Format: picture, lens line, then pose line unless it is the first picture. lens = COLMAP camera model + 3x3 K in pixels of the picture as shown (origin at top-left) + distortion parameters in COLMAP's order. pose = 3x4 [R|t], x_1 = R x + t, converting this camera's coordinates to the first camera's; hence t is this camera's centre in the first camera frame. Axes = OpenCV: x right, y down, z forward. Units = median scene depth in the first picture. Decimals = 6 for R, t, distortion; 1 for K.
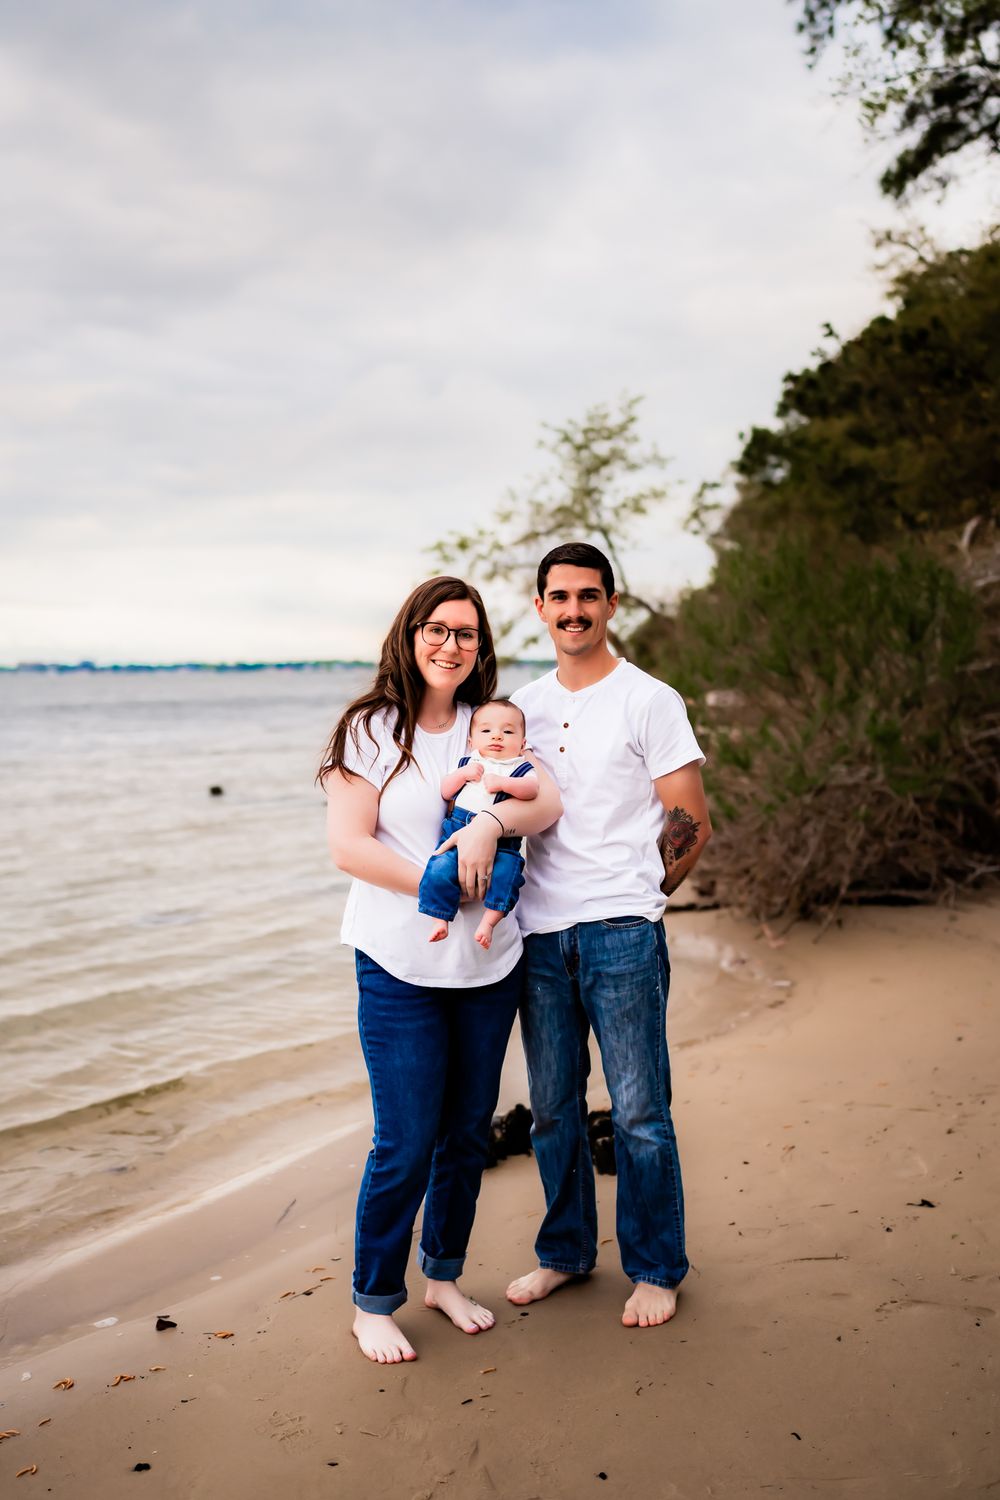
lens RADIAL K [[1587.5, 0, 469.5], [0, 1587.5, 763.7], [0, 0, 1]] dist [0.002322, 0.023474]
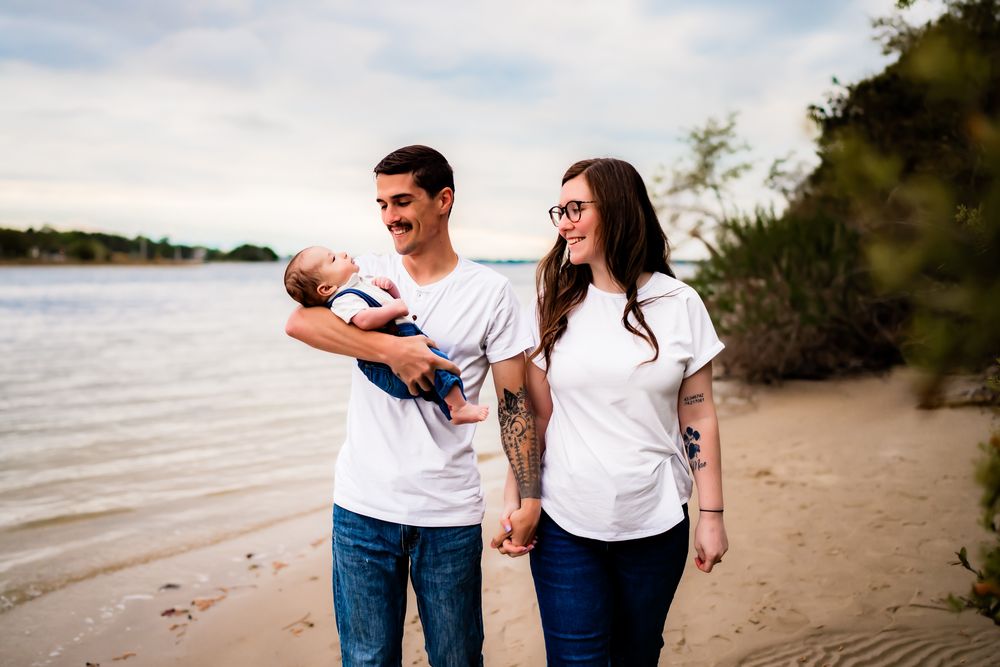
lens RADIAL K [[989.3, 0, 500.0], [0, 989.3, 333.5], [0, 0, 1]] dist [0.016569, 0.019761]
pose [[0.988145, 0.025974, -0.151313, 0.025538], [-0.024347, 0.999624, 0.012599, 0.009555], [0.151583, -0.008766, 0.988406, -0.164892]]
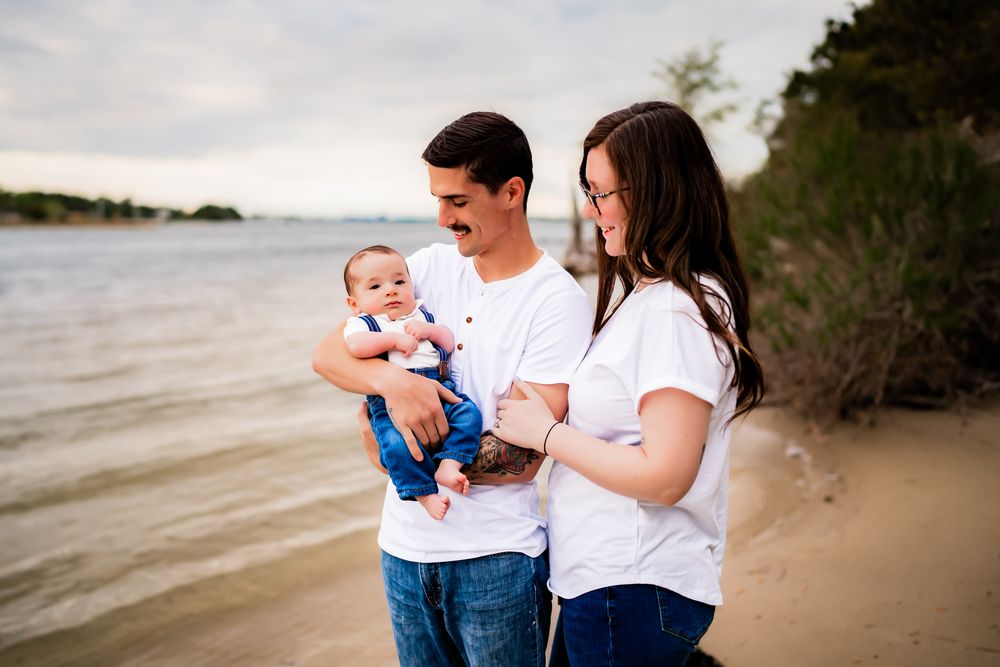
lens RADIAL K [[947.6, 0, 497.2], [0, 947.6, 330.4], [0, 0, 1]] dist [-0.026190, 0.103576]
pose [[0.993000, 0.022391, -0.115974, 0.007200], [-0.015963, 0.998300, 0.056059, -0.006375], [0.117032, -0.053816, 0.991669, 0.087881]]
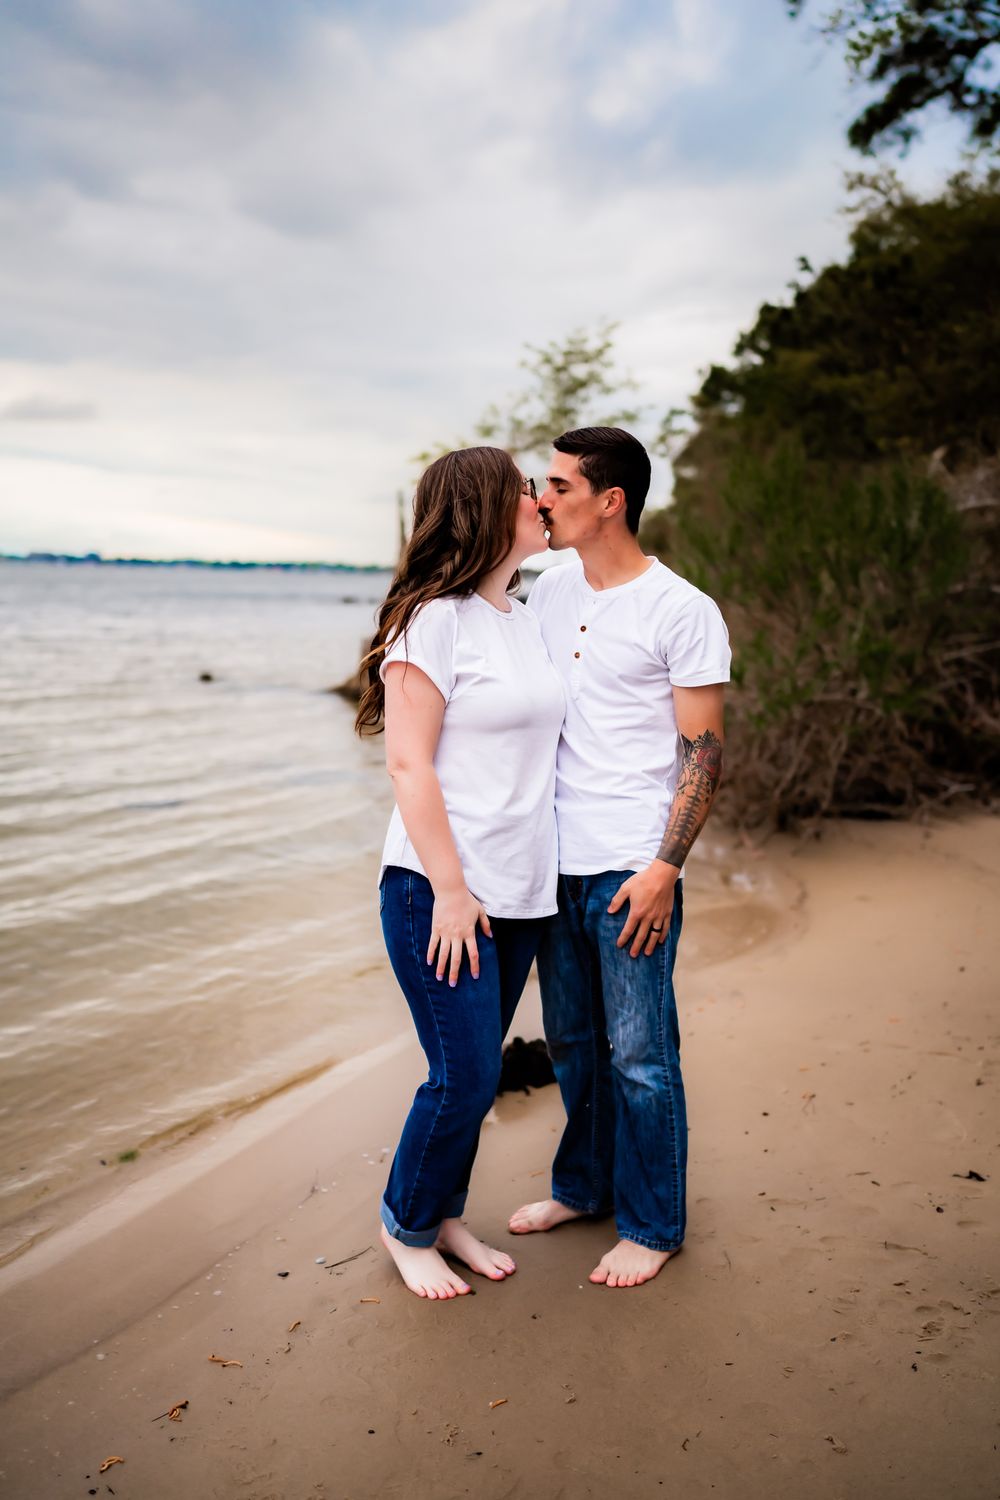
lens RADIAL K [[1421.5, 0, 500.0], [0, 1421.5, 750.0], [0, 0, 1]] dist [-0.026190, 0.103576]
pose [[0.998256, 0.037319, 0.045745, -0.005787], [-0.040060, 0.997362, 0.060541, -0.000596], [-0.043365, -0.062268, 0.997117, 0.046626]]
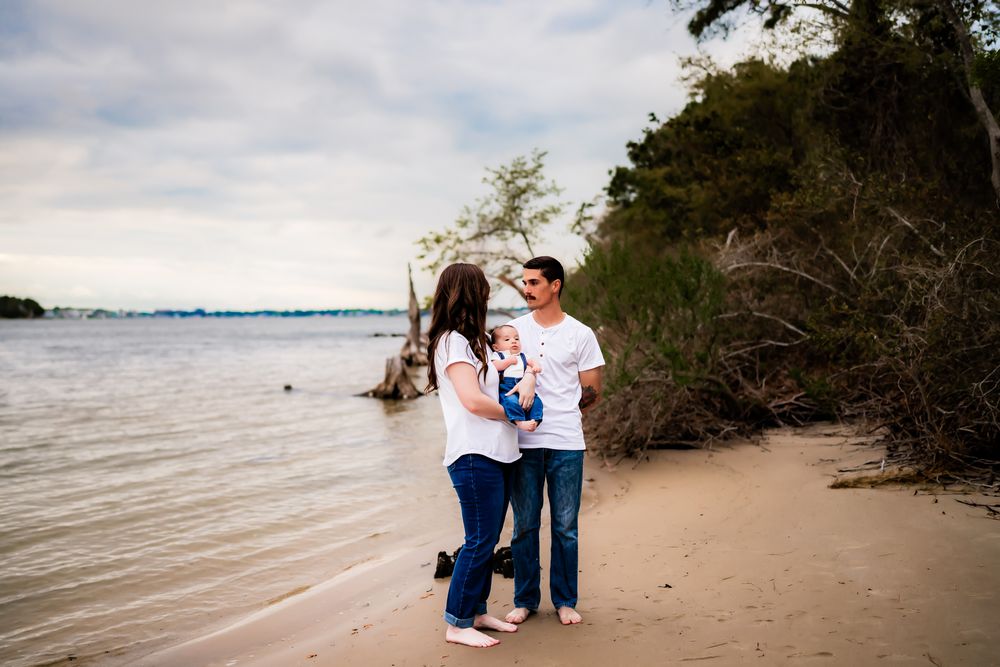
lens RADIAL K [[1003.1, 0, 480.6], [0, 1003.1, 335.5], [0, 0, 1]] dist [-0.015338, 0.007642]
pose [[0.999284, 0.002326, 0.037753, 0.001332], [-0.000846, 0.999232, -0.039169, 0.002797], [-0.037815, 0.039109, 0.998519, -0.052693]]
